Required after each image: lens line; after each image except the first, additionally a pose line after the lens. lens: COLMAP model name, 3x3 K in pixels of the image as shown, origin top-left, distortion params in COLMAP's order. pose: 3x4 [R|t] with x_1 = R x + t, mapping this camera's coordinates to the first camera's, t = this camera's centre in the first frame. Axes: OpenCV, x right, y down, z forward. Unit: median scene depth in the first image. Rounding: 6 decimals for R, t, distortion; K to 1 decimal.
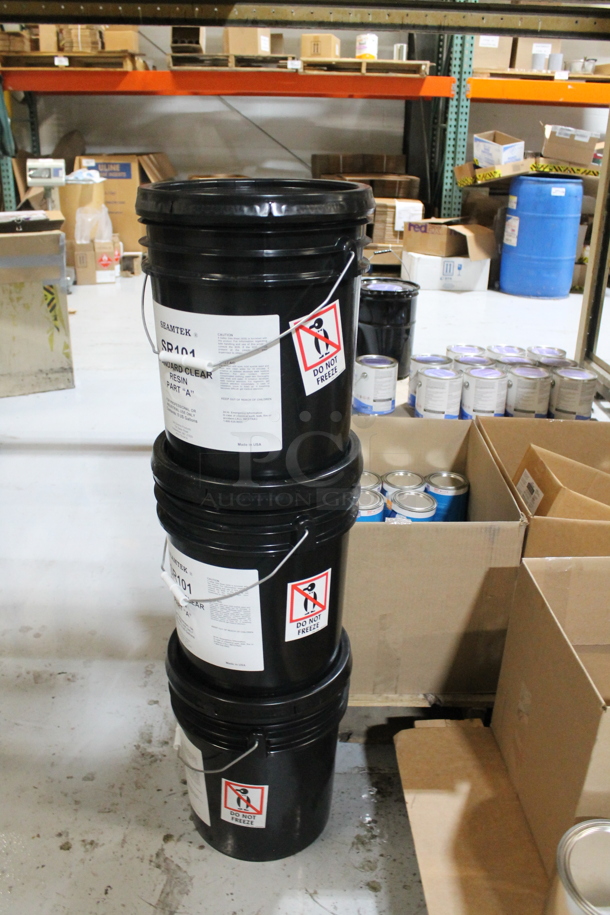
lens RADIAL K [[773.5, 0, 302.8], [0, 773.5, 456.3], [0, 0, 1]] dist [-0.146533, 0.103452]
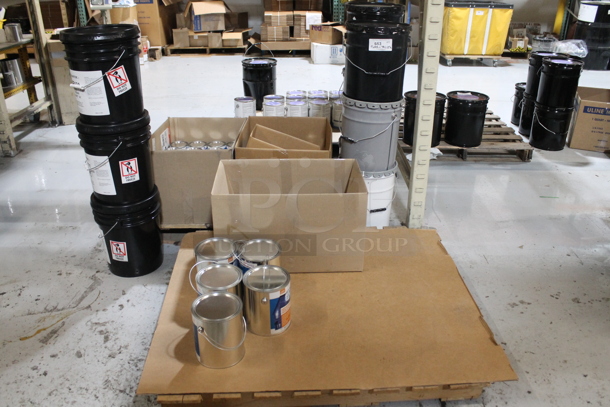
lens RADIAL K [[515.7, 0, 304.2], [0, 515.7, 201.8], [0, 0, 1]] dist [-0.146533, 0.103452]
pose [[0.999830, -0.018053, -0.003690, 0.574920], [0.018196, 0.998896, 0.043303, 0.204476], [0.002904, -0.043363, 0.999055, -0.787717]]
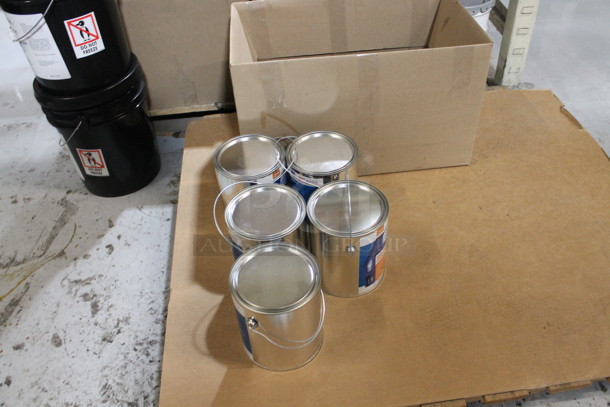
lens RADIAL K [[515.7, 0, 308.0], [0, 515.7, 203.4], [0, 0, 1]] dist [-0.146533, 0.103452]
pose [[0.995396, -0.095745, -0.004506, 0.408198], [0.091641, 0.936844, 0.337529, 0.184376], [-0.028095, -0.336388, 0.941304, -0.172948]]
